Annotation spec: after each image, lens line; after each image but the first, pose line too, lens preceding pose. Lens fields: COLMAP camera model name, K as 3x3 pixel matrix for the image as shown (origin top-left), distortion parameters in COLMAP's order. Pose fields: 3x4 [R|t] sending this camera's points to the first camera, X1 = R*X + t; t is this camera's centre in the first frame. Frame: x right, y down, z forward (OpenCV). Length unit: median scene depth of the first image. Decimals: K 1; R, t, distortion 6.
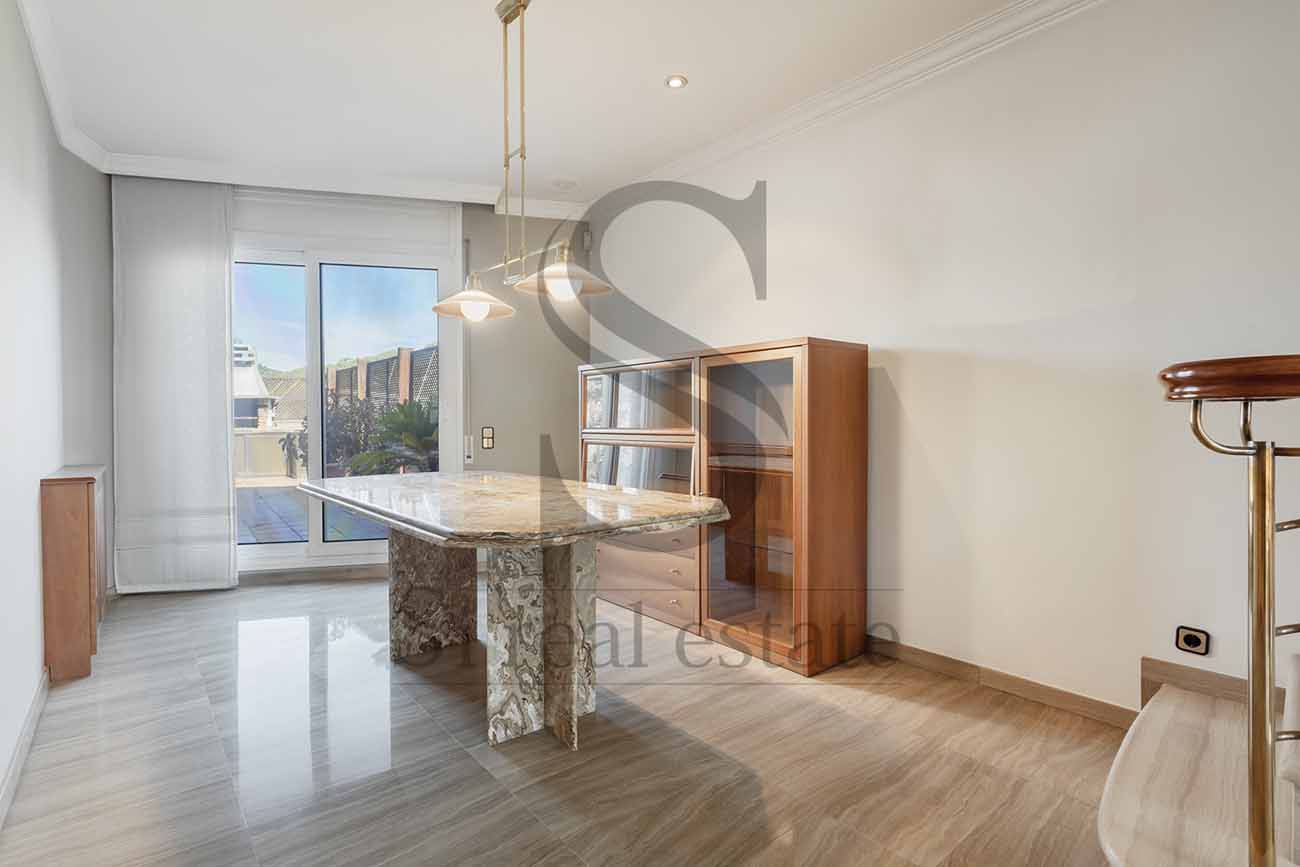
lens RADIAL K [[598.1, 0, 647.7], [0, 598.1, 417.6], [0, 0, 1]] dist [0.016408, -0.000216]
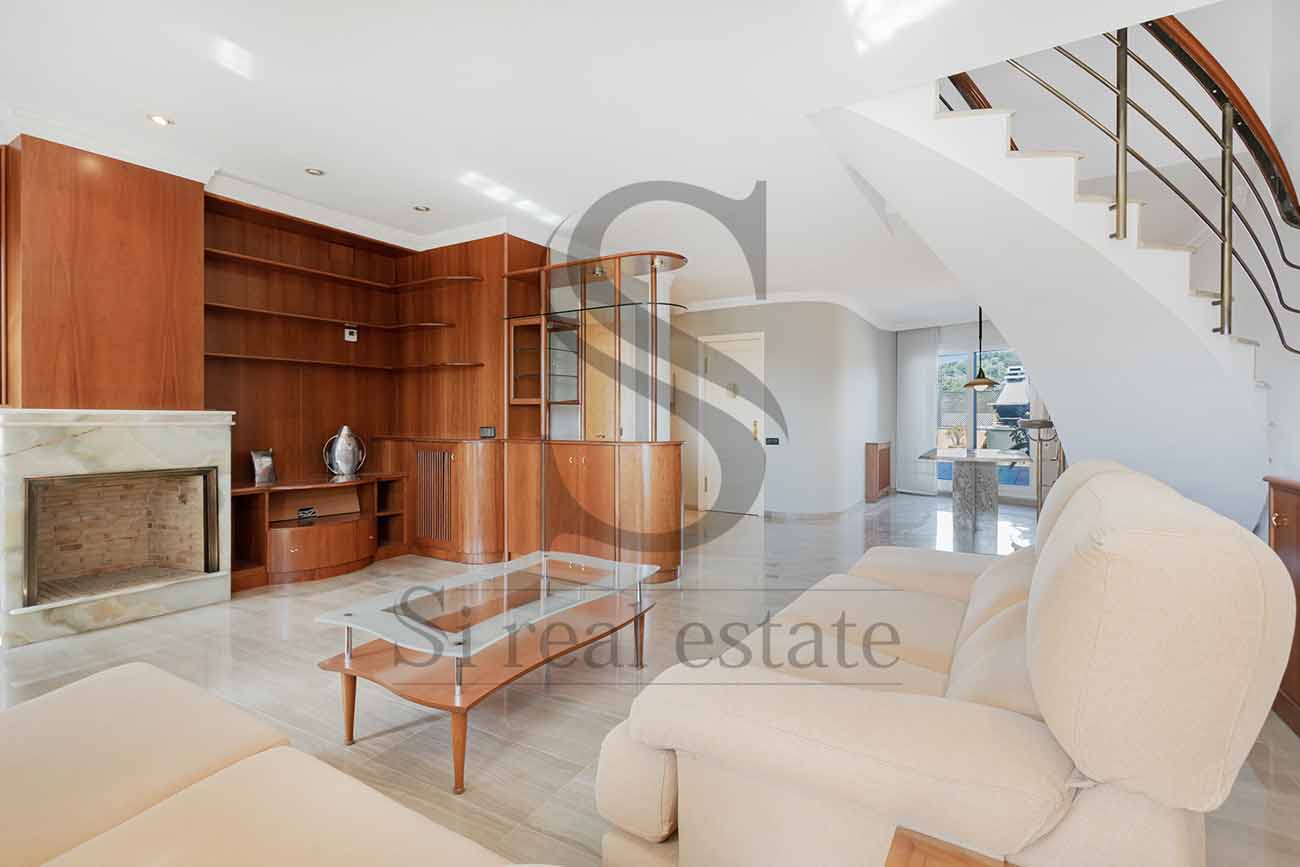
lens RADIAL K [[598.1, 0, 647.7], [0, 598.1, 417.6], [0, 0, 1]] dist [0.016408, -0.000216]
pose [[0.334398, -0.001439, -0.942431, 1.211019], [0.006134, 0.999981, 0.000649, -0.036470], [0.942412, -0.005998, 0.334401, -0.894844]]
